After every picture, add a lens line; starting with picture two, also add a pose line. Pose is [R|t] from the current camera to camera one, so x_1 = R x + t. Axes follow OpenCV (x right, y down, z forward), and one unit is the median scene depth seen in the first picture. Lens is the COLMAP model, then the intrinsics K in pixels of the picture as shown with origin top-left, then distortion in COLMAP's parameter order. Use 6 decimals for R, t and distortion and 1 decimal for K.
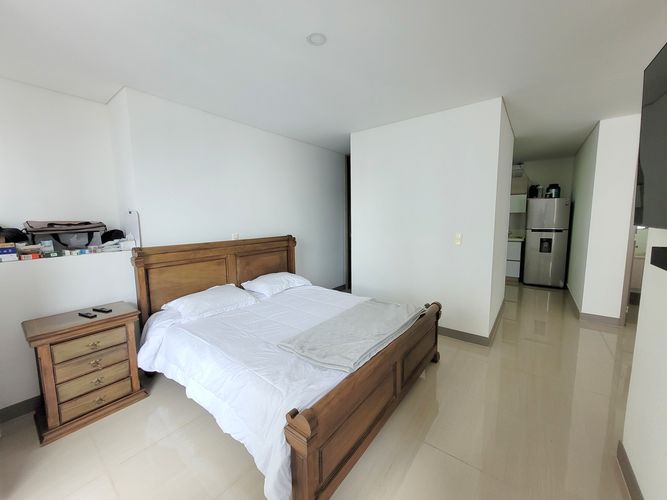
lens RADIAL K [[262.2, 0, 333.6], [0, 262.2, 246.3], [0, 0, 1]] dist [-0.005556, 0.001337]
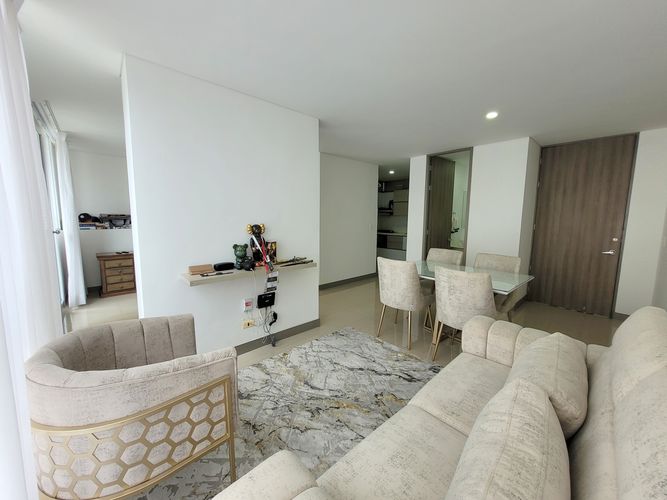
lens RADIAL K [[262.2, 0, 334.8], [0, 262.2, 245.8], [0, 0, 1]] dist [-0.005556, 0.001337]
pose [[0.985454, 0.043335, -0.164327, 1.239207], [-0.042410, 0.999059, 0.009134, 0.077106], [0.164568, -0.002032, 0.986364, -0.923939]]
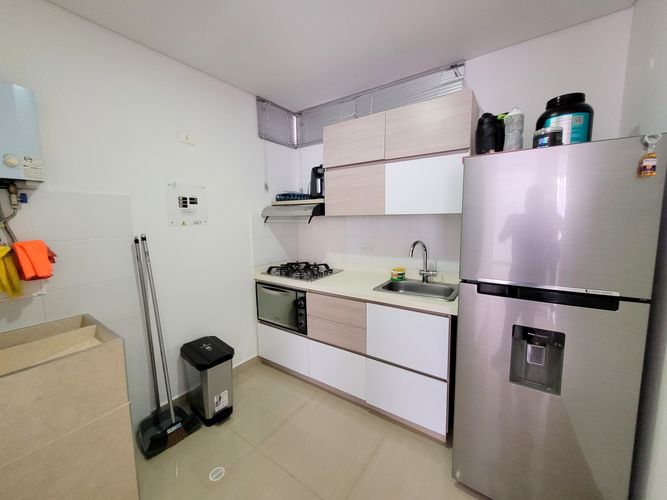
lens RADIAL K [[262.2, 0, 334.4], [0, 262.2, 246.7], [0, 0, 1]] dist [-0.005556, 0.001337]
pose [[0.998123, 0.004399, 0.061080, 1.394569], [-0.003850, 0.999951, -0.009088, -0.210686], [-0.061117, 0.008836, 0.998091, 1.755869]]
